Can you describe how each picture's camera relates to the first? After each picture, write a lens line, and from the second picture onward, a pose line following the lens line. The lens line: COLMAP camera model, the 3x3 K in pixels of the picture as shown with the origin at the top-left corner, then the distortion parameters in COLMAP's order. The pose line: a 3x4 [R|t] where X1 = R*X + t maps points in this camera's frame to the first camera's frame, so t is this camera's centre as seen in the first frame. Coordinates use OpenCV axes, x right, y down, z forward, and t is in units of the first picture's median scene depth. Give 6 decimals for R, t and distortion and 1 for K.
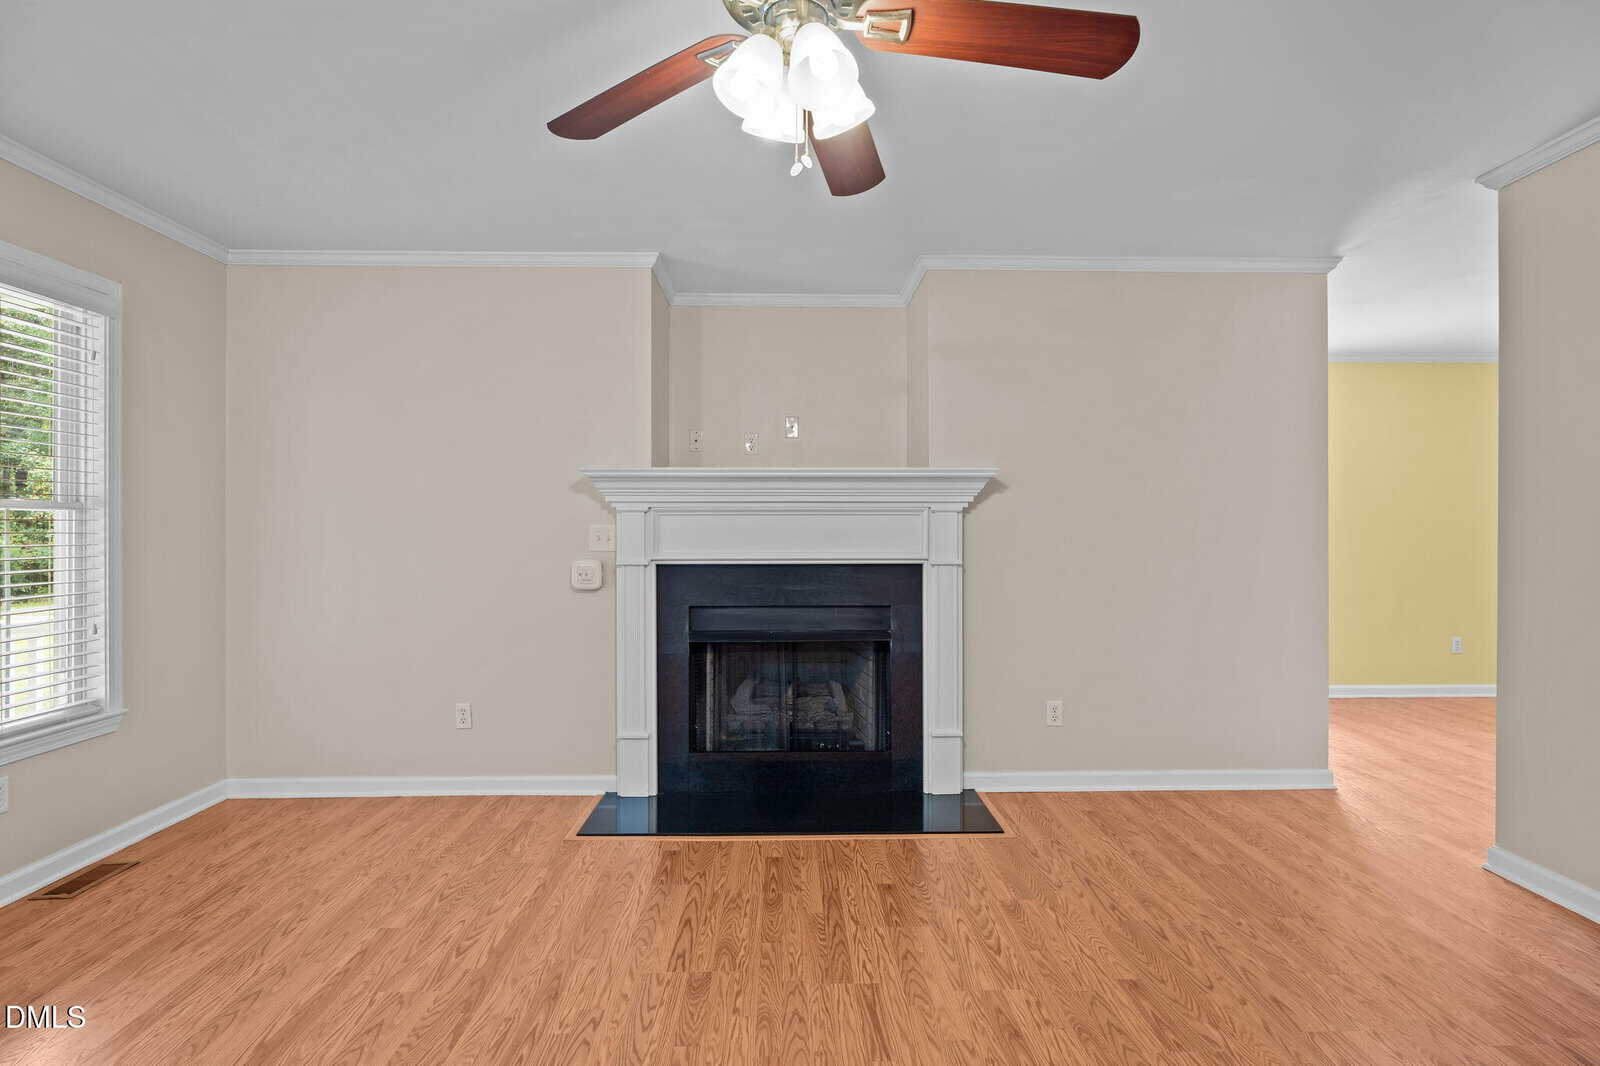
lens RADIAL K [[790.1, 0, 809.9], [0, 790.1, 530.9], [0, 0, 1]] dist [-0.005039, 0.000875]
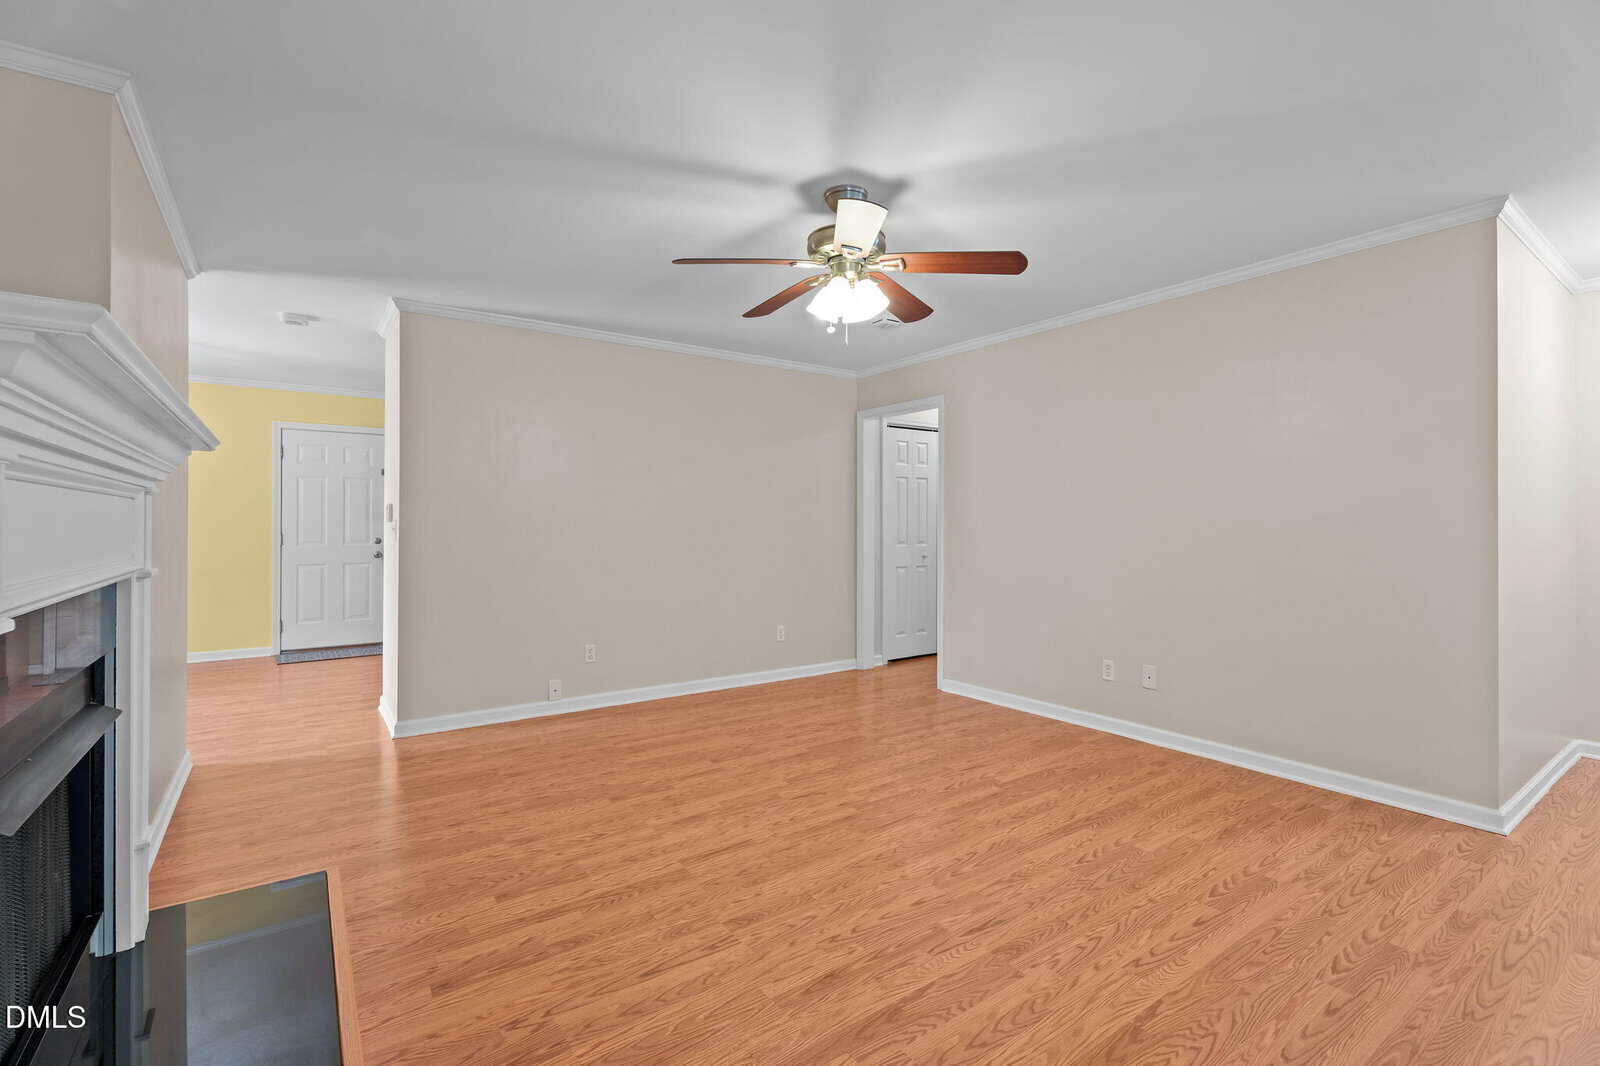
lens RADIAL K [[714.1, 0, 805.1], [0, 714.1, 512.0], [0, 0, 1]] dist [-0.006415, 0.000656]
pose [[-0.556206, 0.013687, 0.830932, -0.629252], [0.002500, 0.999887, -0.014797, 0.000554], [-0.831040, -0.006152, -0.556178, 0.897669]]
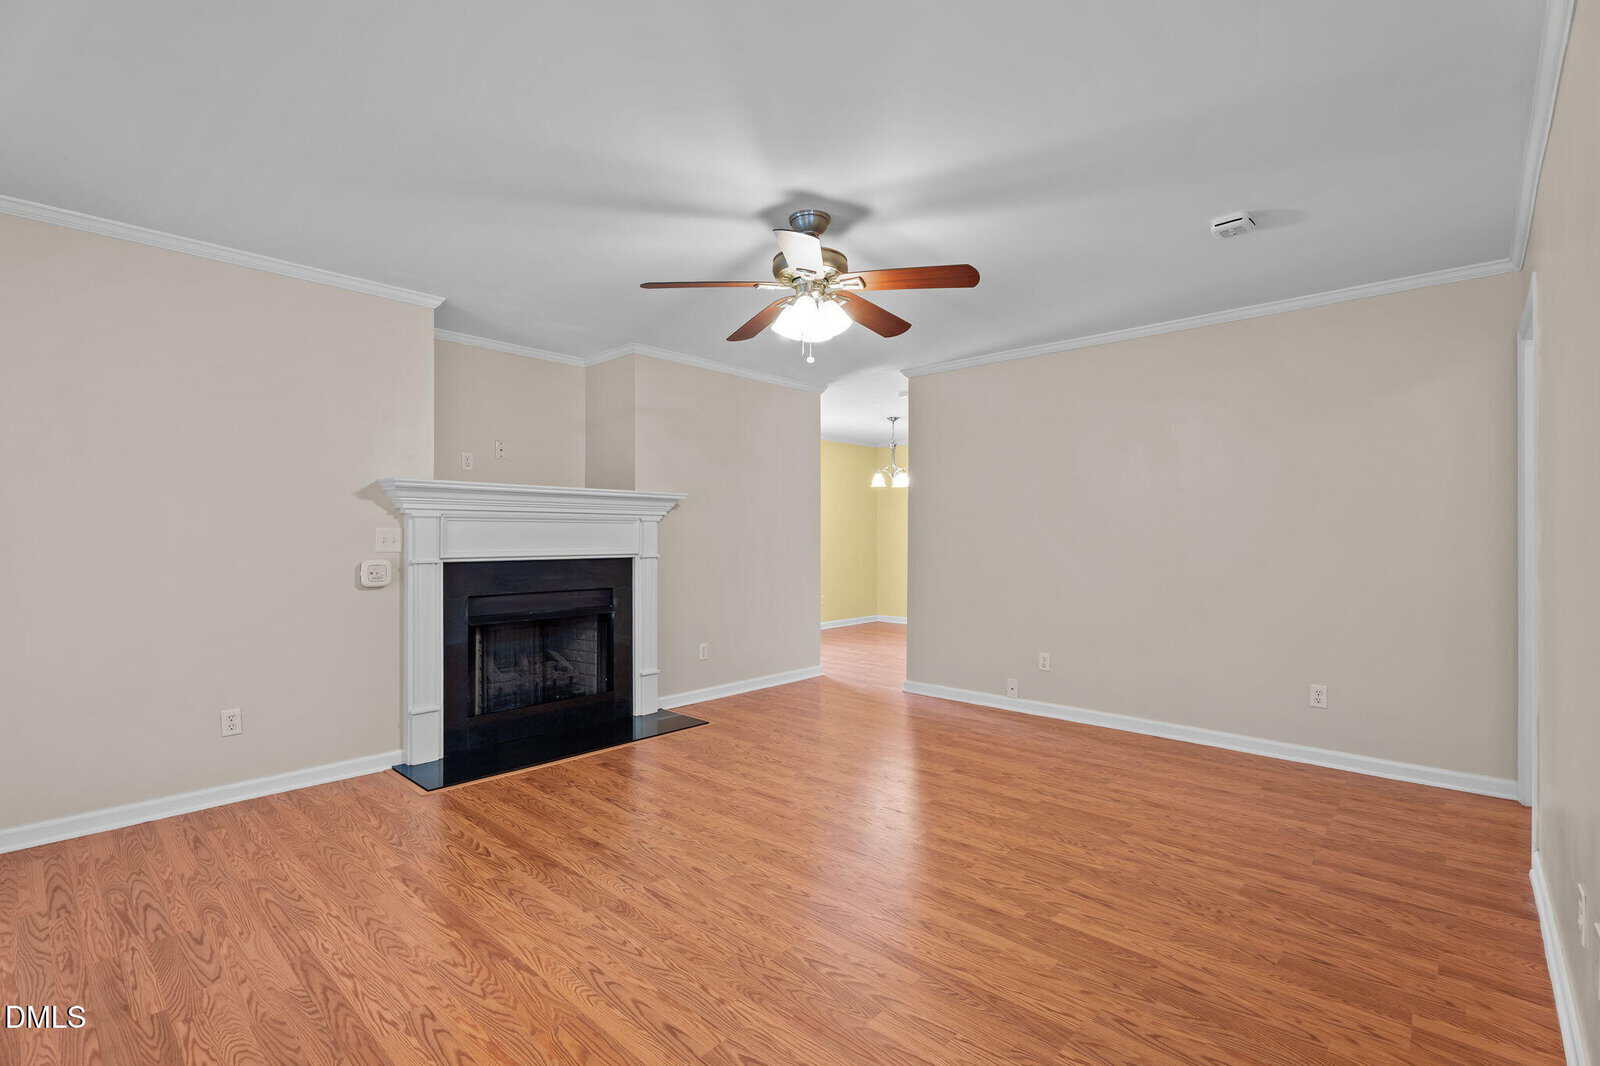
lens RADIAL K [[714.1, 0, 804.7], [0, 714.1, 539.6], [0, 0, 1]] dist [-0.006415, 0.000656]
pose [[0.692819, -0.003219, 0.721104, -0.595775], [-0.000600, 0.999987, 0.005040, 0.002758], [-0.721111, -0.003925, 0.692808, -0.128515]]
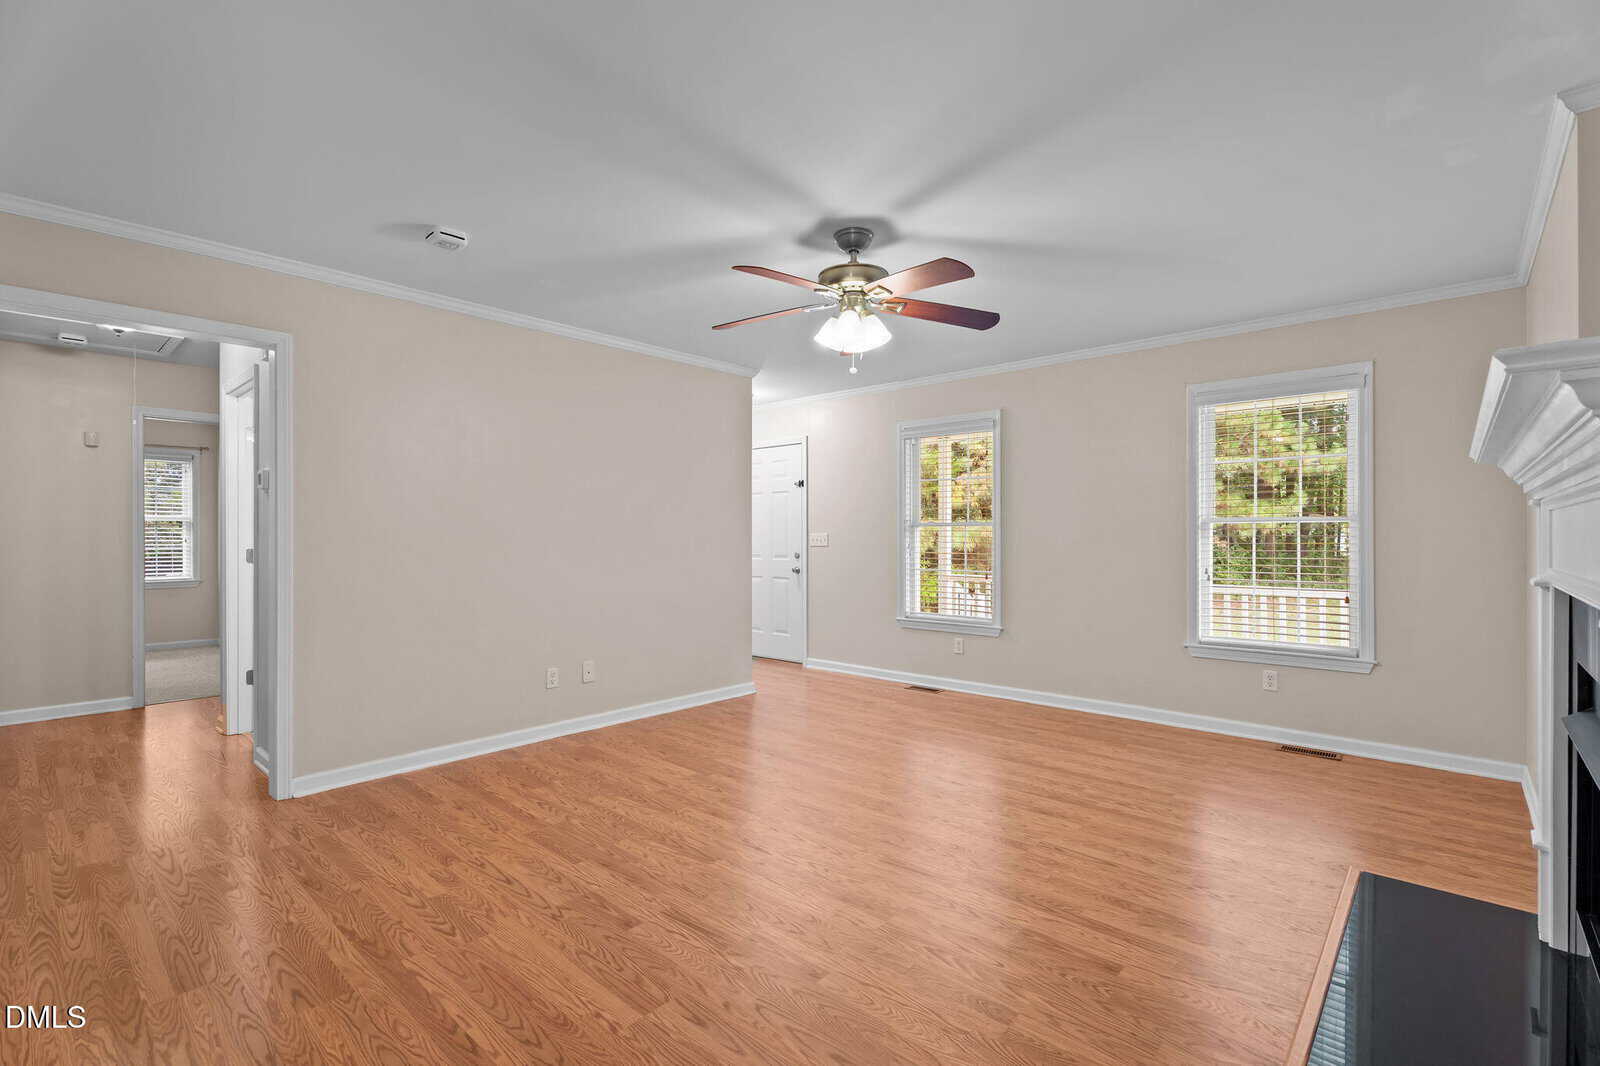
lens RADIAL K [[714.1, 0, 794.8], [0, 714.1, 541.6], [0, 0, 1]] dist [-0.006415, 0.000656]
pose [[-0.700601, 0.008506, -0.713502, 0.652533], [0.001185, 0.999941, 0.010757, -0.002174], [0.713552, 0.006691, -0.700570, 0.977057]]
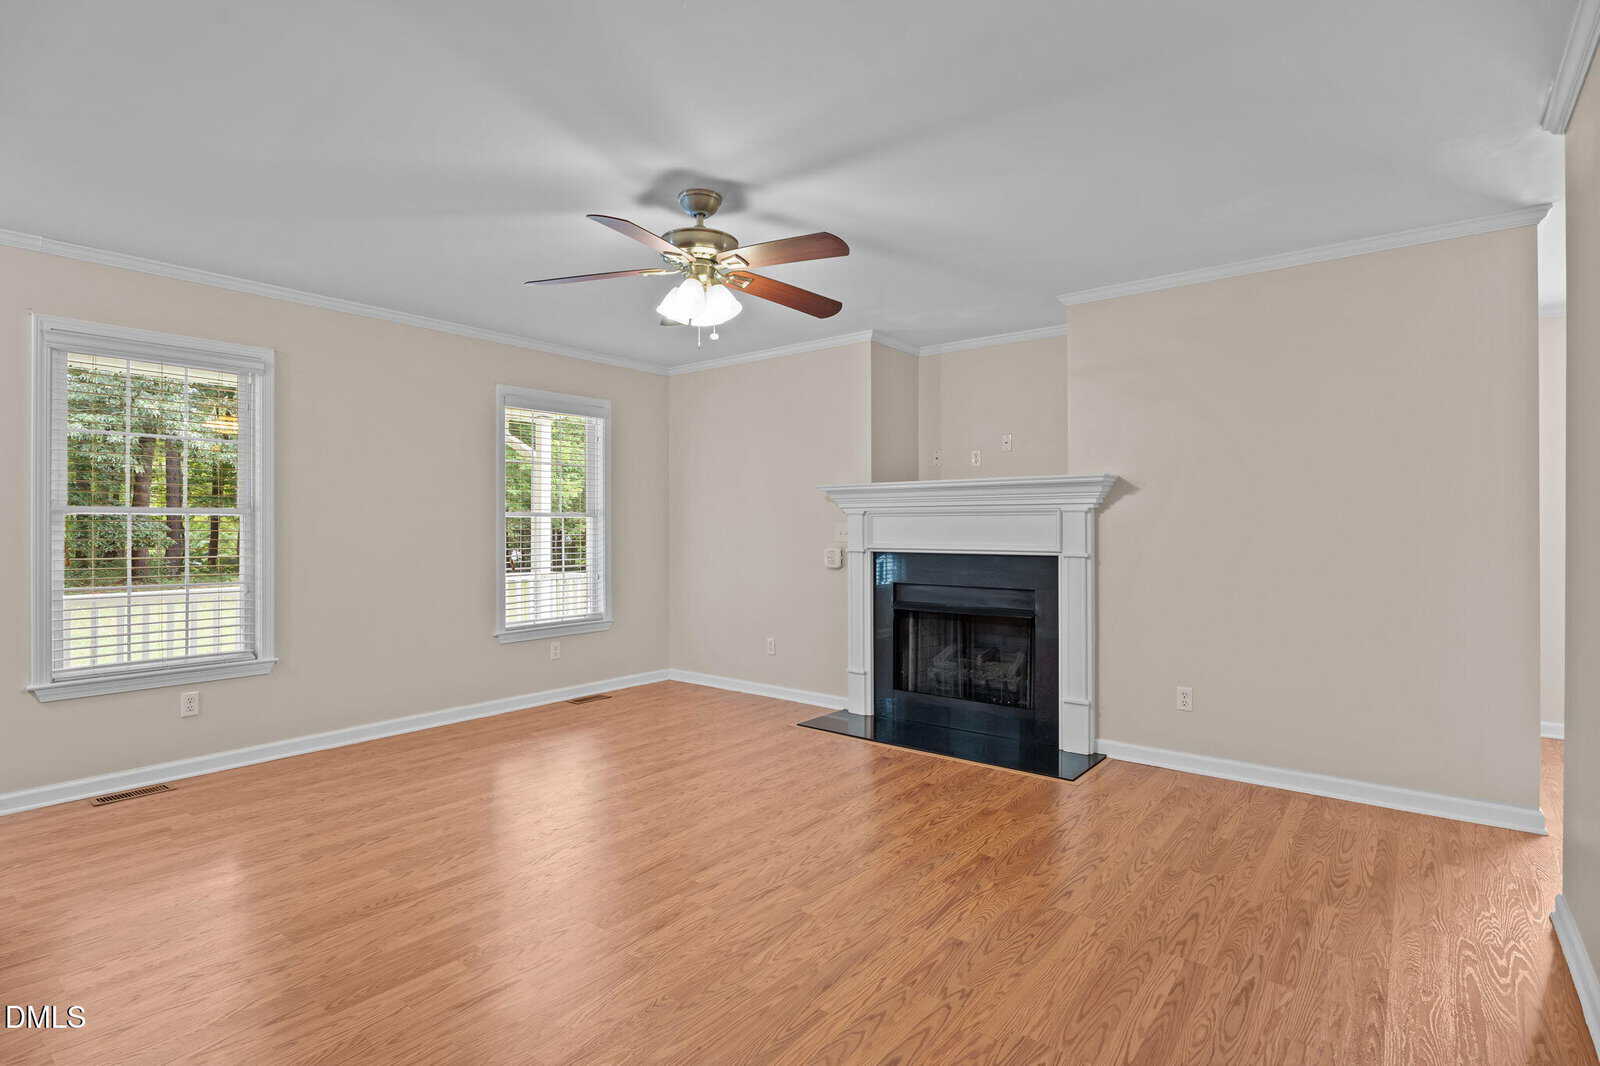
lens RADIAL K [[790.1, 0, 811.9], [0, 790.1, 525.2], [0, 0, 1]] dist [-0.005039, 0.000875]
pose [[0.769343, -0.000975, -0.638835, 0.632373], [-0.001327, 0.999994, -0.003124, -0.000173], [0.638834, 0.003251, 0.769337, -0.152217]]
